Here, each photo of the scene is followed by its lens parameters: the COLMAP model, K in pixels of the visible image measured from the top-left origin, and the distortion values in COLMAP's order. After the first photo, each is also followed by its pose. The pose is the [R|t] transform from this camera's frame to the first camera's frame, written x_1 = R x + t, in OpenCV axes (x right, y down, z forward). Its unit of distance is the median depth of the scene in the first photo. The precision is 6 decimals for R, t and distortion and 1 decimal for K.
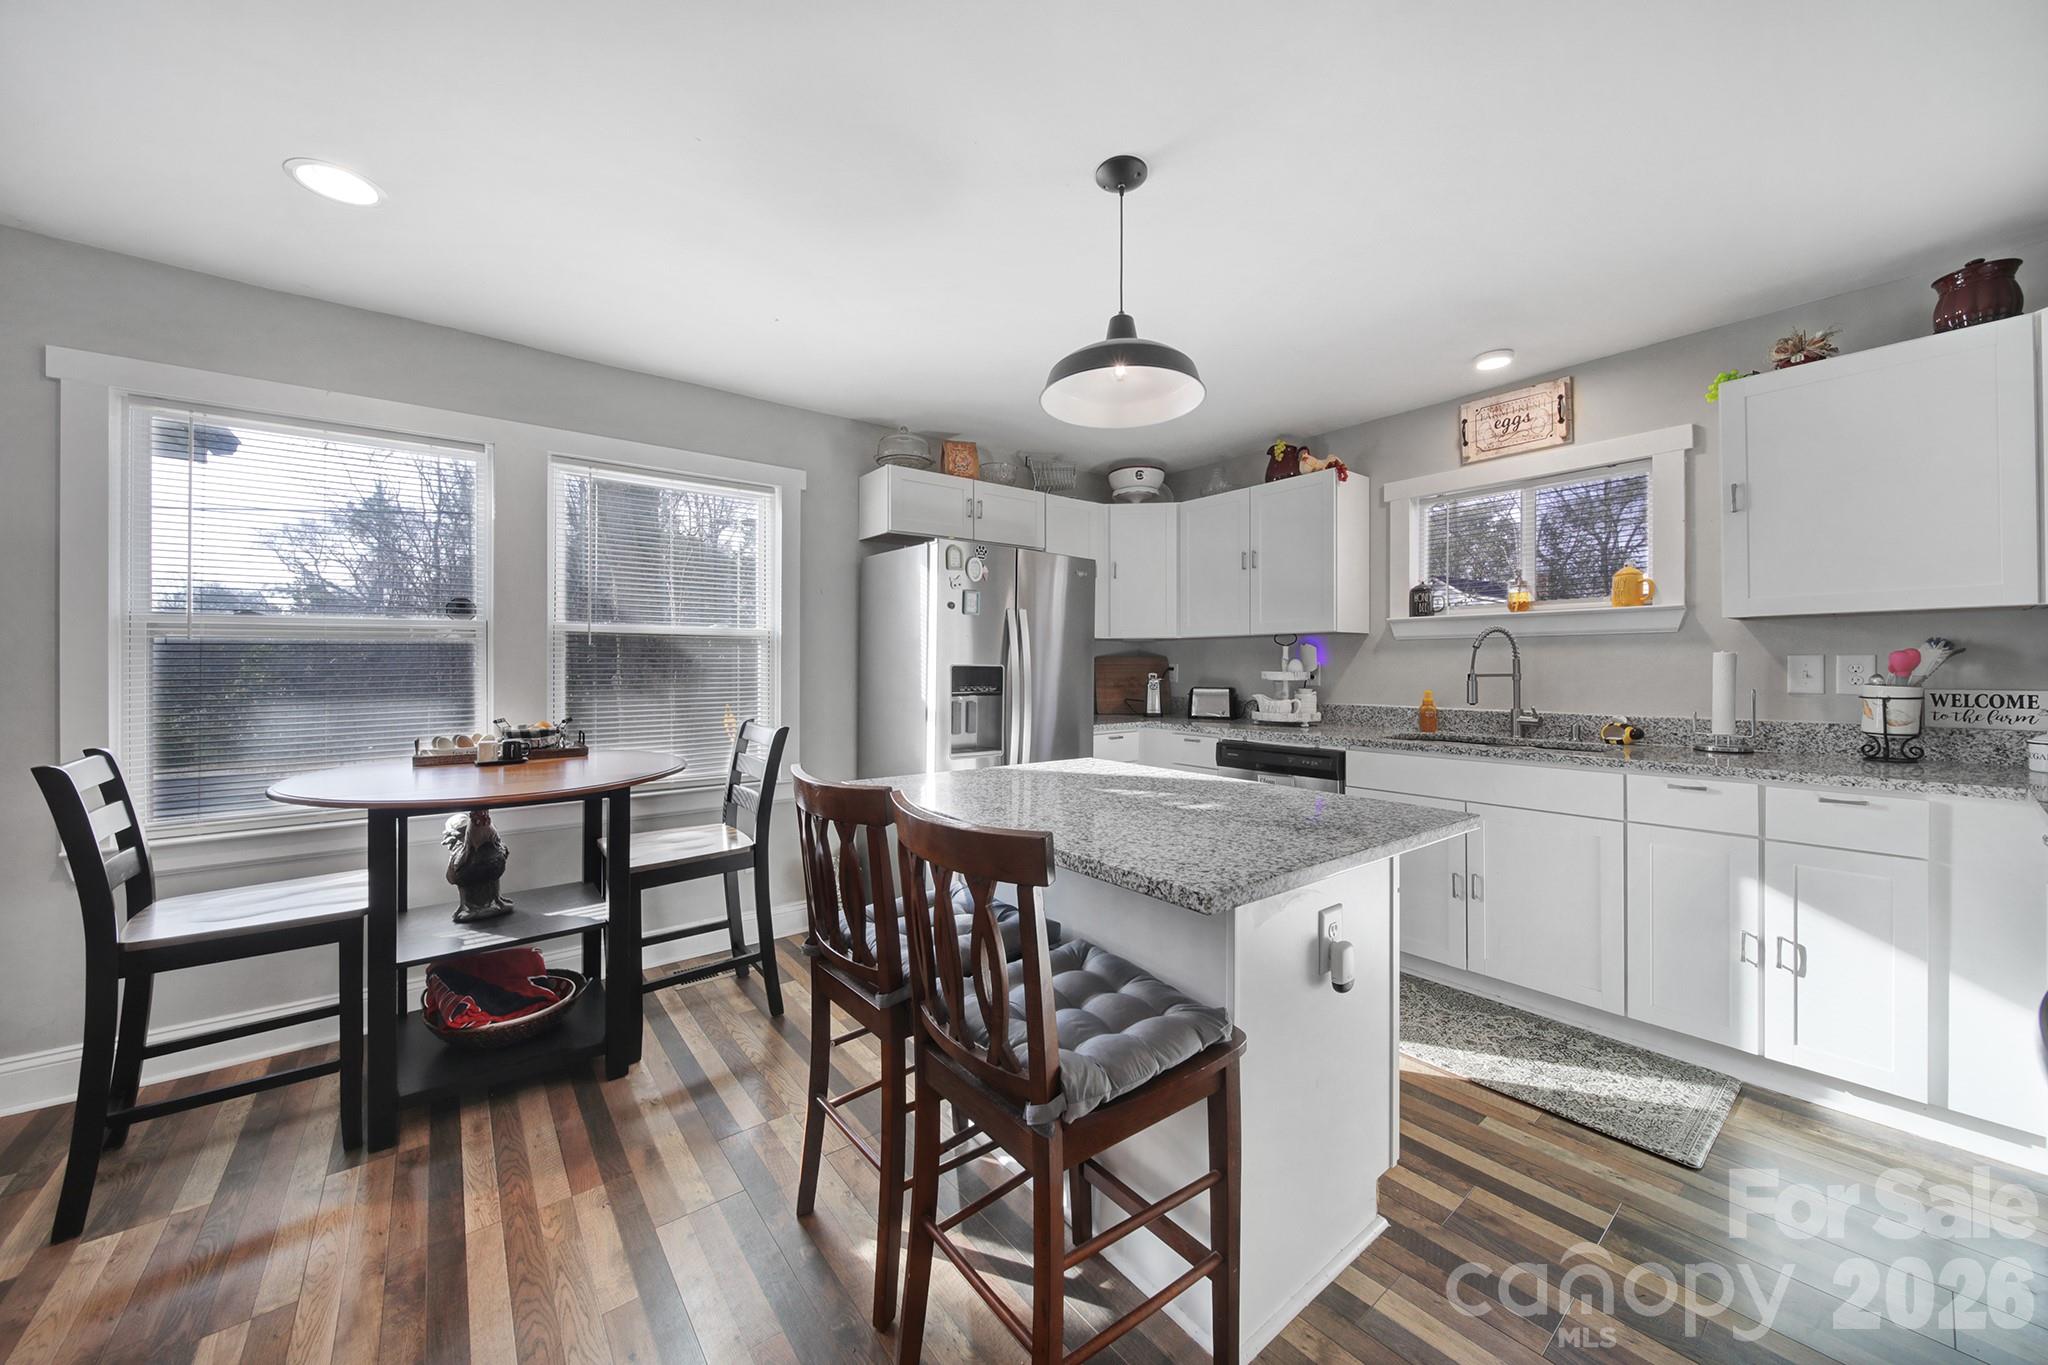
lens RADIAL K [[724.0, 0, 1021.9], [0, 724.0, 662.7], [0, 0, 1]] dist [-0.002448, -0.001250]
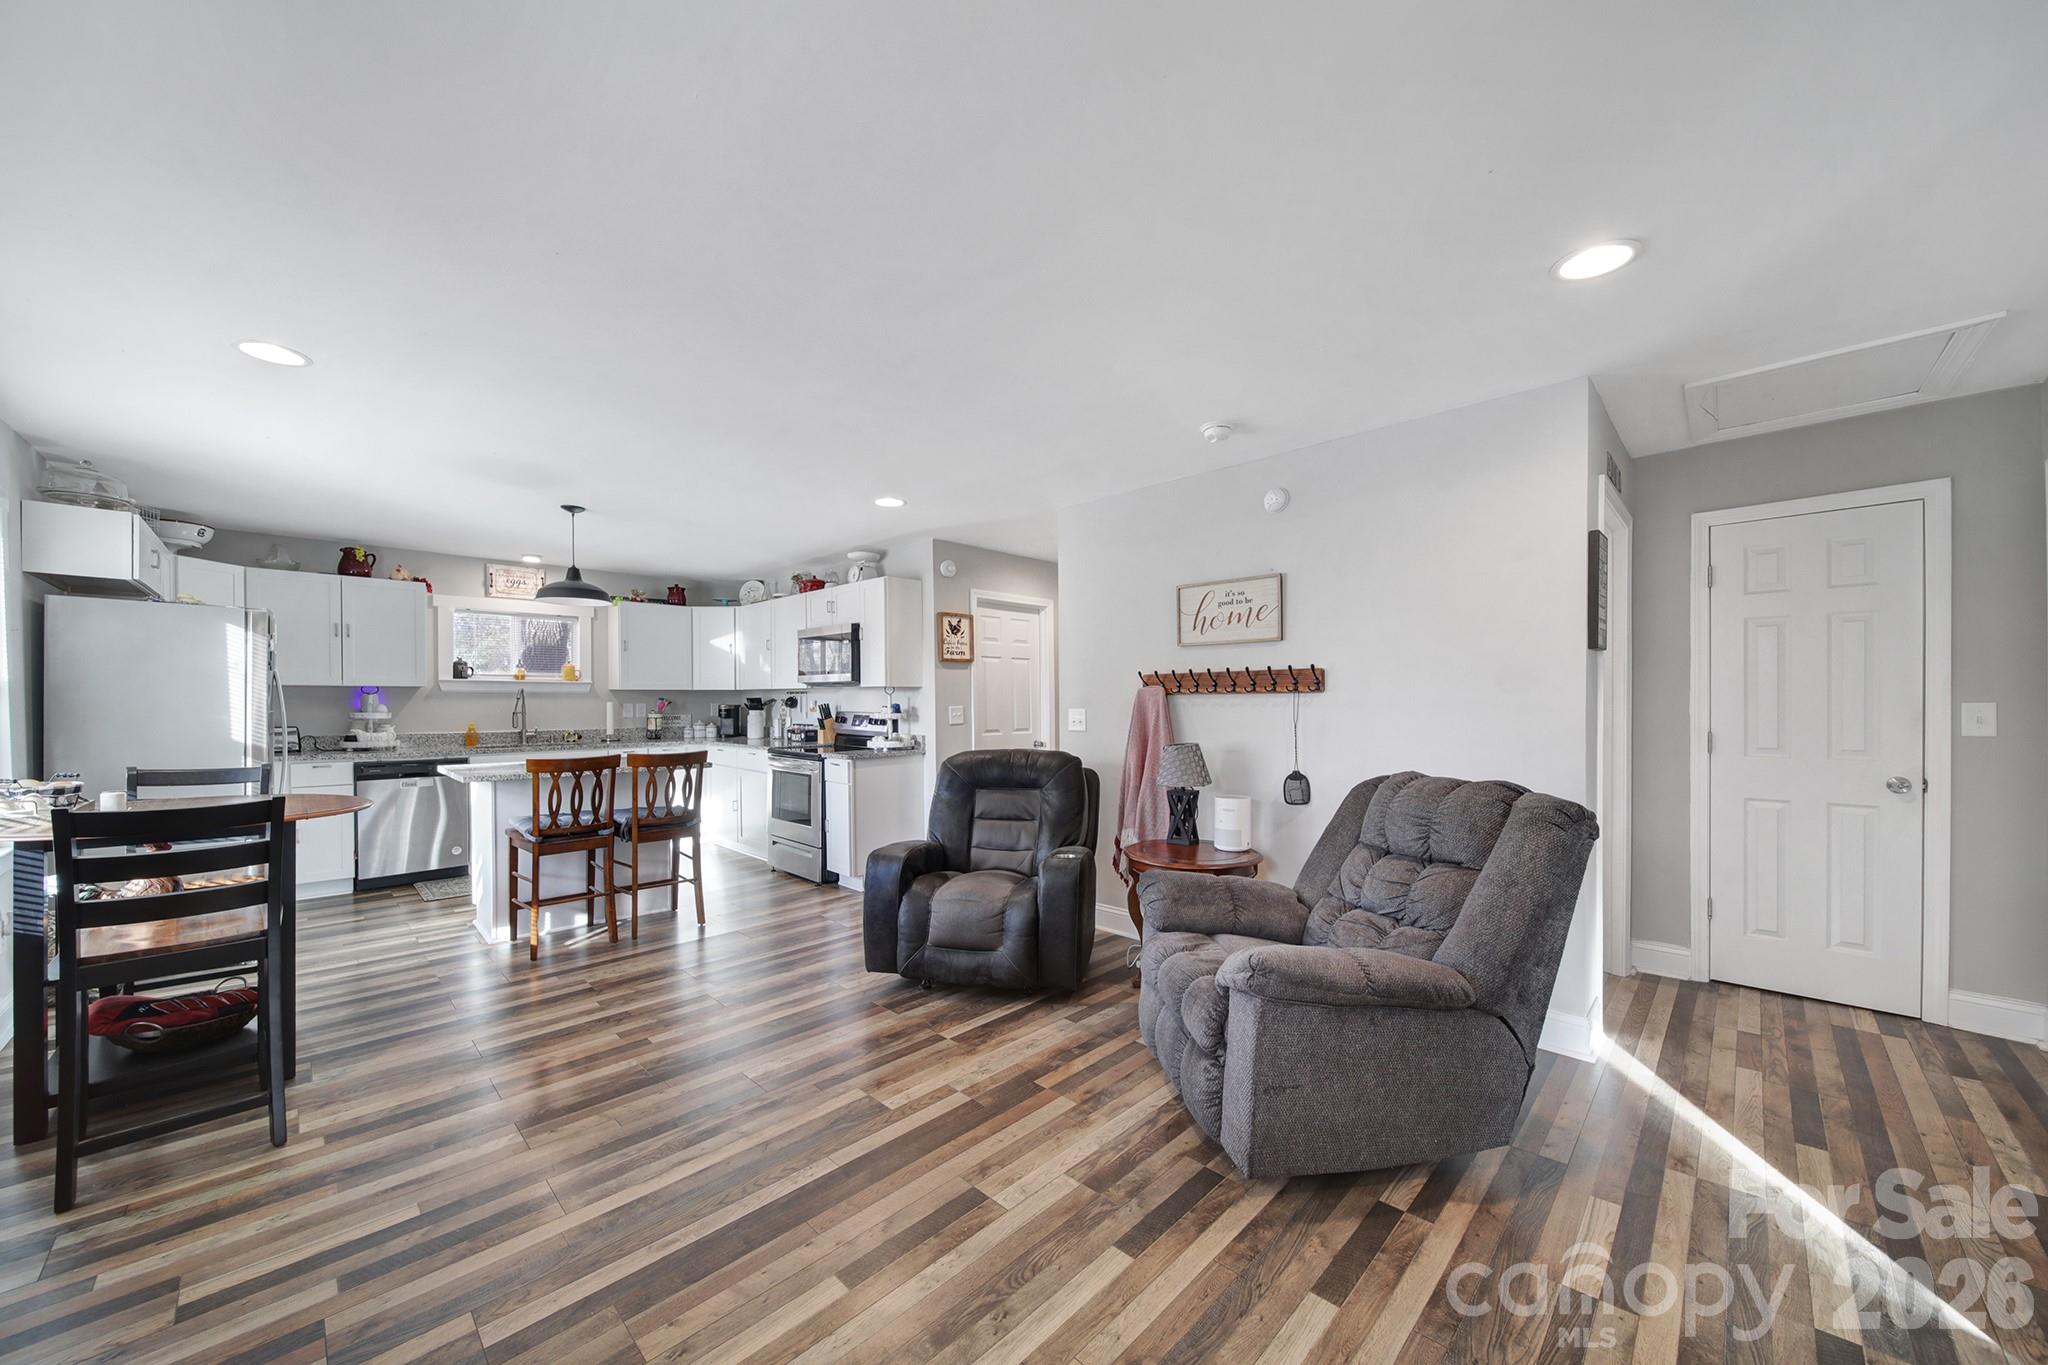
lens RADIAL K [[724.0, 0, 1023.6], [0, 724.0, 713.3], [0, 0, 1]] dist [-0.002448, -0.001250]
pose [[-0.127577, -0.017291, 0.991678, -1.549263], [-0.008634, 0.999829, 0.016323, -0.026570], [-0.991791, -0.006480, -0.127705, -0.117173]]
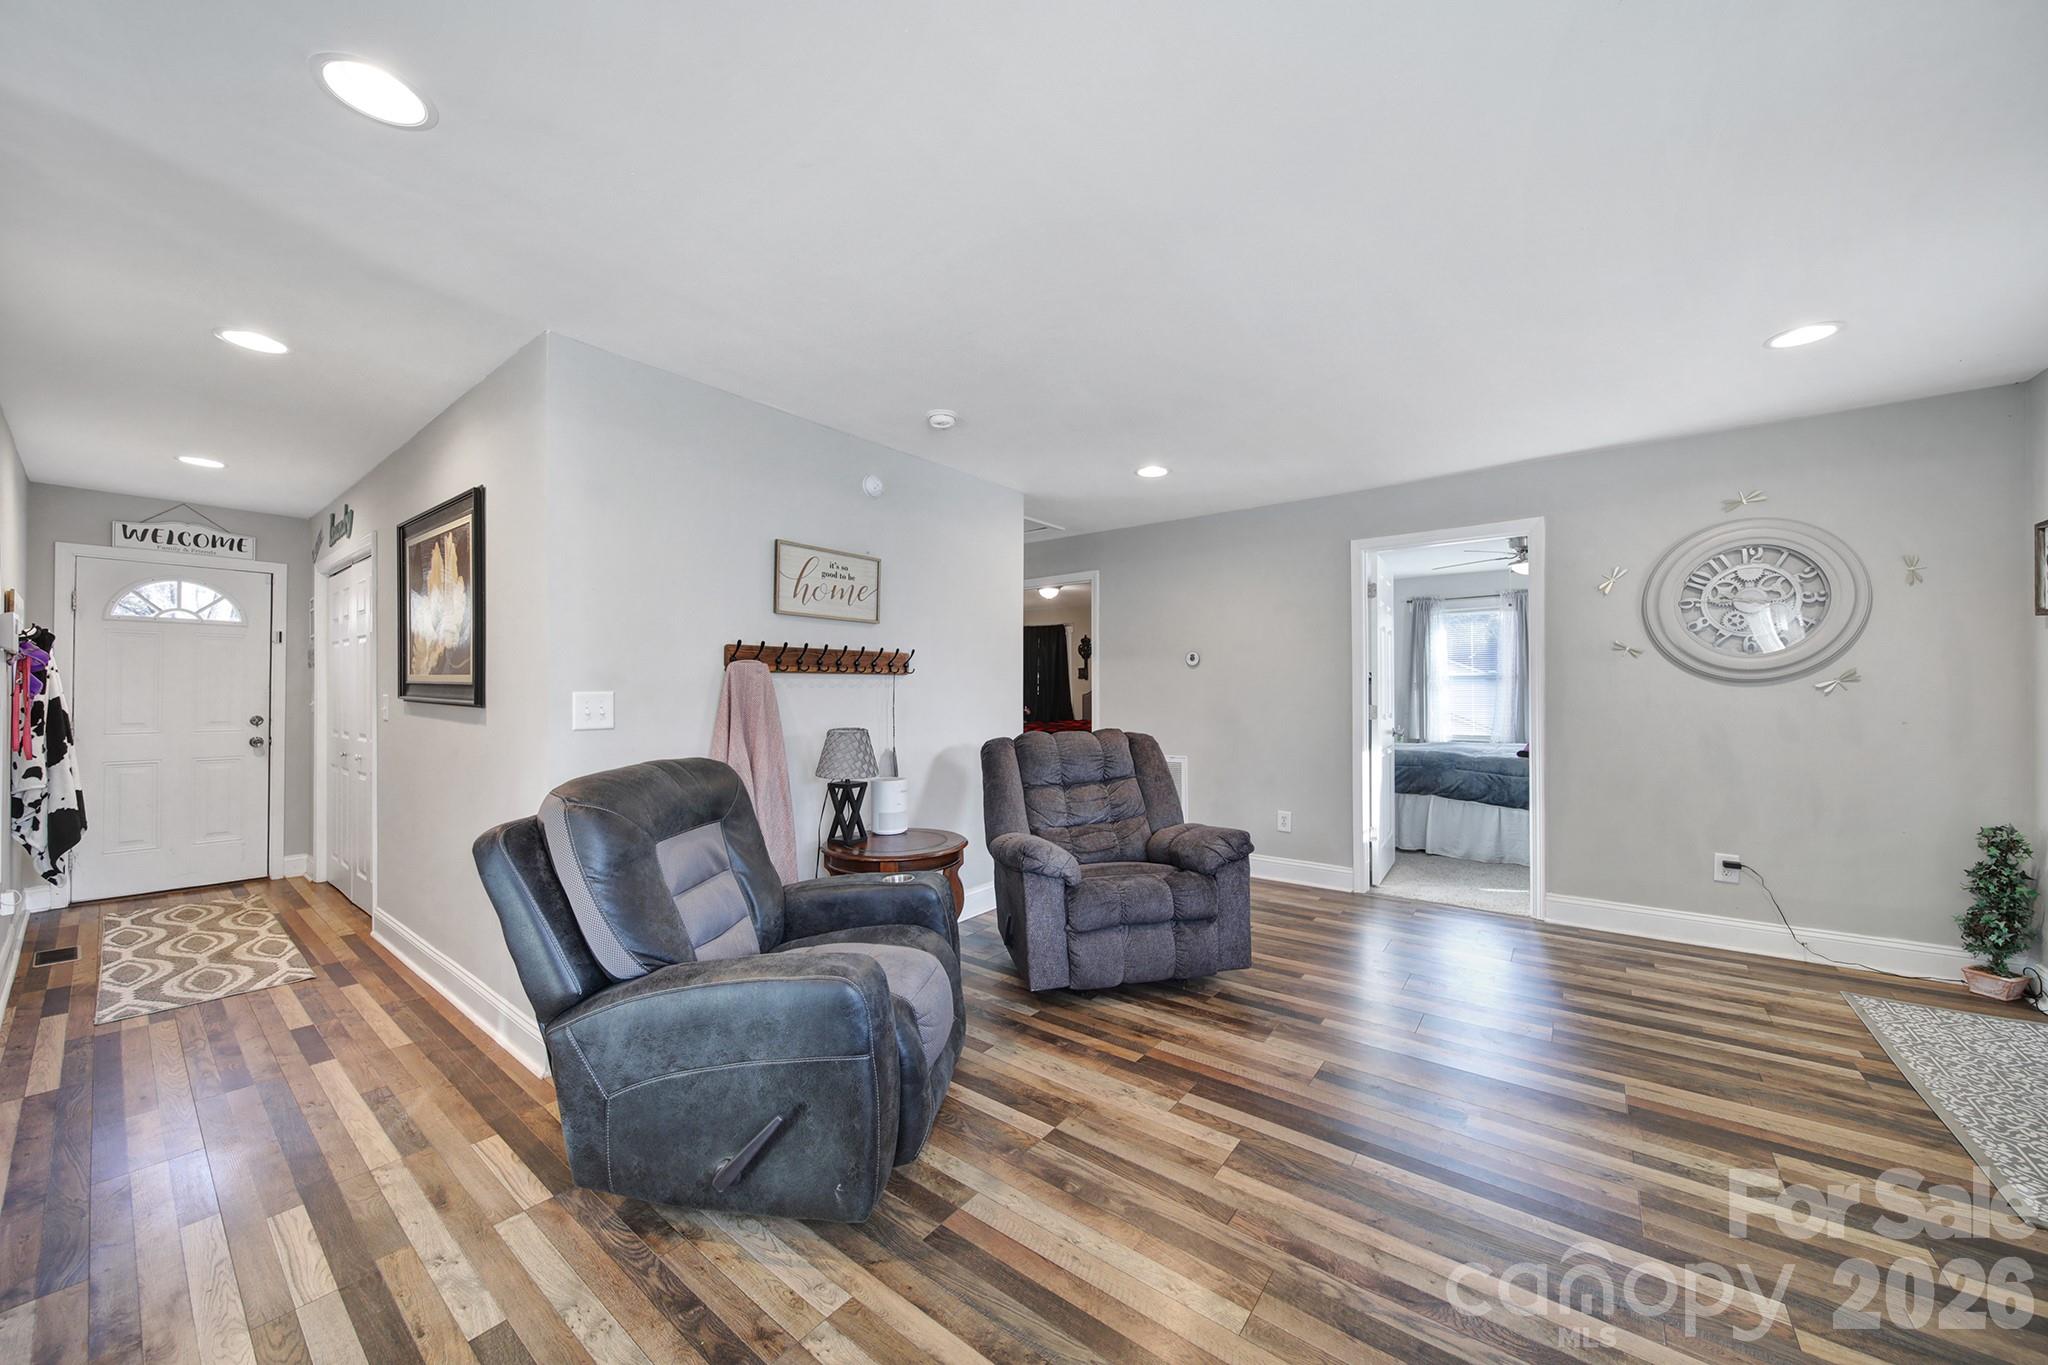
lens RADIAL K [[724.0, 0, 1018.7], [0, 724.0, 691.5], [0, 0, 1]] dist [-0.002448, -0.001250]
pose [[-0.972394, 0.004182, -0.233306, -0.374063], [0.006055, 0.999955, -0.007312, -0.004832], [0.233265, -0.008523, -0.972376, 0.557229]]
